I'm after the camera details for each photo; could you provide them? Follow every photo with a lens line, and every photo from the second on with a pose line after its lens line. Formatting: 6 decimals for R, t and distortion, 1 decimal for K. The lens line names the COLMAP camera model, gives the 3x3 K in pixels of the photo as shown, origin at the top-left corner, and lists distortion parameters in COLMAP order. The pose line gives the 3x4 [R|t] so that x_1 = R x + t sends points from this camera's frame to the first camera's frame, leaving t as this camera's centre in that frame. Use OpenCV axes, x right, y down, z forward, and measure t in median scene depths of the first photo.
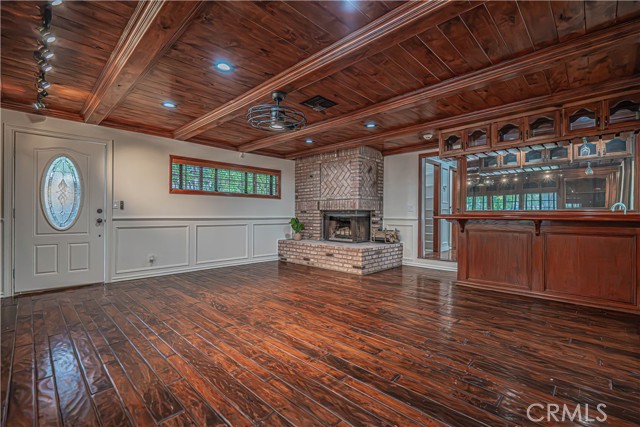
lens RADIAL K [[291.9, 0, 326.3], [0, 291.9, 215.0], [0, 0, 1]] dist [-0.000244, 0.000286]
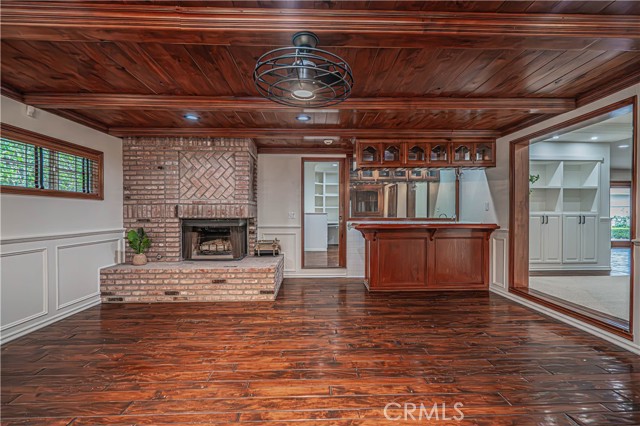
lens RADIAL K [[291.9, 0, 321.1], [0, 291.9, 214.2], [0, 0, 1]] dist [-0.000244, 0.000286]
pose [[0.697855, -0.005632, 0.716217, -0.295811], [0.003416, 0.999984, 0.004536, -0.028893], [-0.716231, -0.000719, 0.697862, 0.285371]]
